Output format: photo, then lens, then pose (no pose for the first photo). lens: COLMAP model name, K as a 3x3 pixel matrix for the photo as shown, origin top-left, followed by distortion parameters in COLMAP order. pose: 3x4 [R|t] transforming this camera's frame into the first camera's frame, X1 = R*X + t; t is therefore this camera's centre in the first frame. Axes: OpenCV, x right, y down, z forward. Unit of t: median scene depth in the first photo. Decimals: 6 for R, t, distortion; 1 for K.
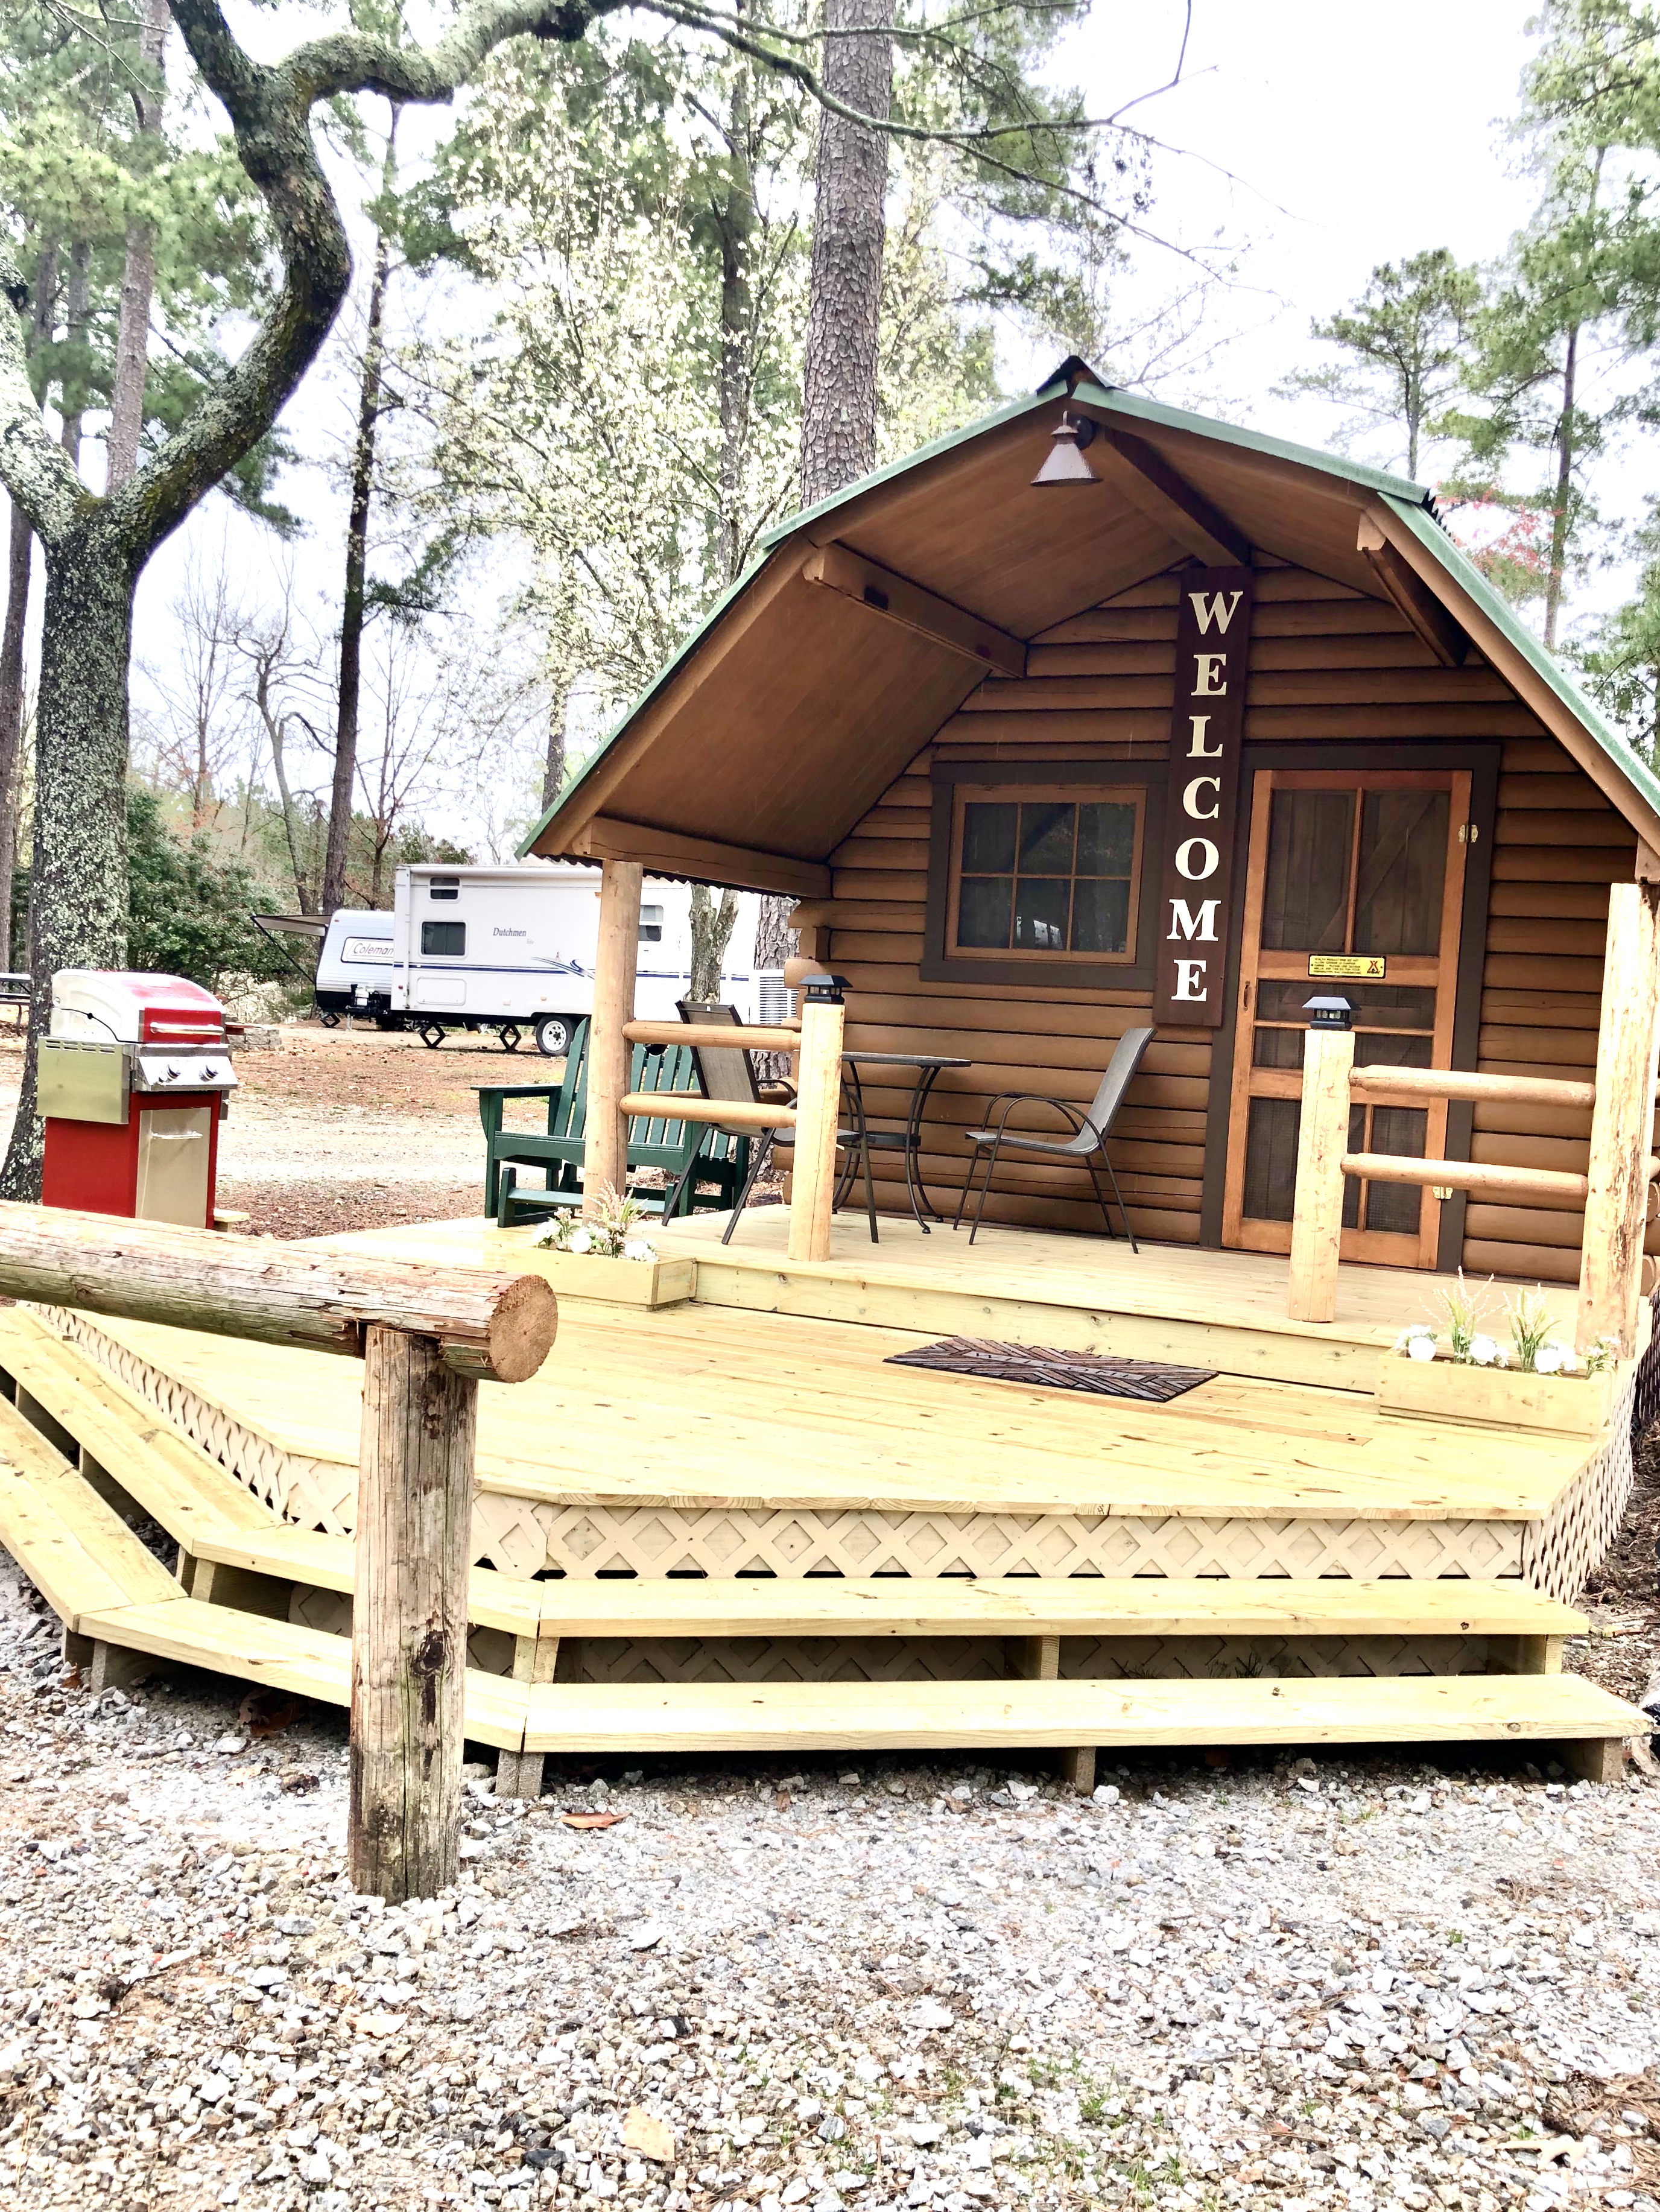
lens RADIAL K [[1986.9, 0, 844.7], [0, 1986.9, 1048.3], [0, 0, 1]] dist [0.035347, -0.043986]
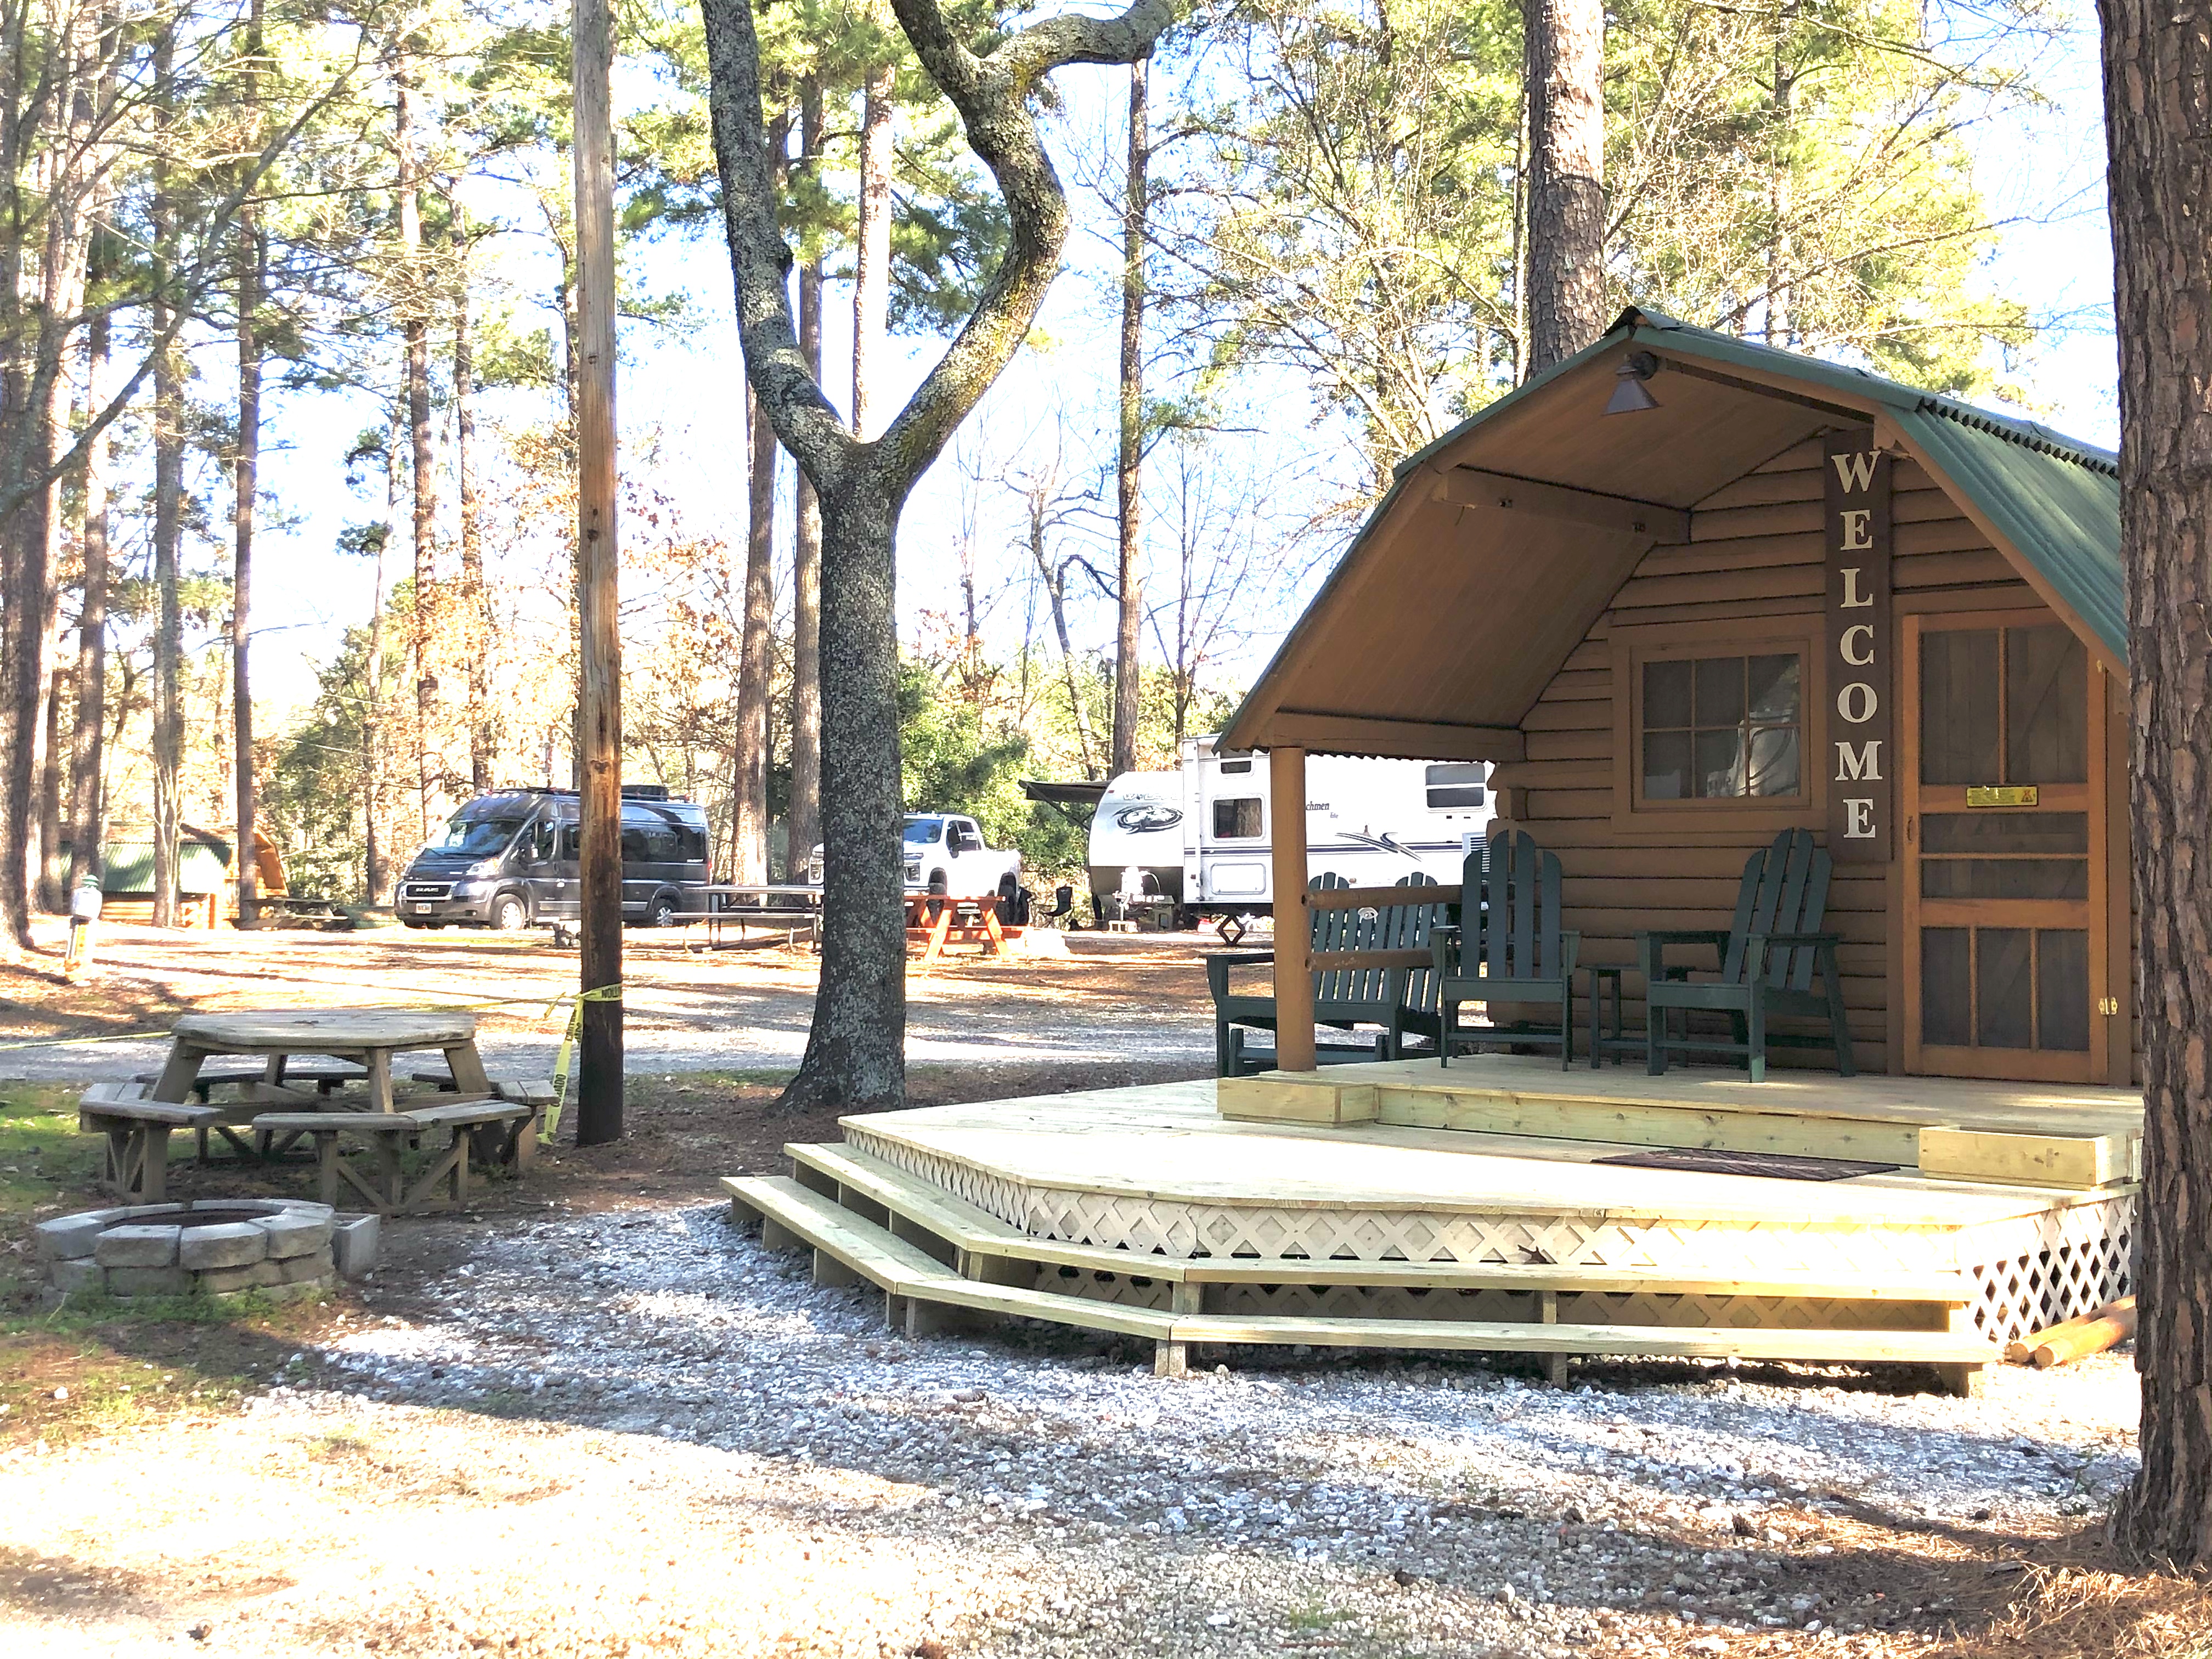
lens RADIAL K [[2721.1, 0, 1106.0], [0, 2721.1, 831.9], [0, 0, 1]] dist [0.007921, 0.000000]
pose [[0.962827, -0.058526, -0.263702, 0.169861], [0.046508, 0.997585, -0.051595, 0.028515], [0.266084, 0.037413, 0.963223, -0.489594]]
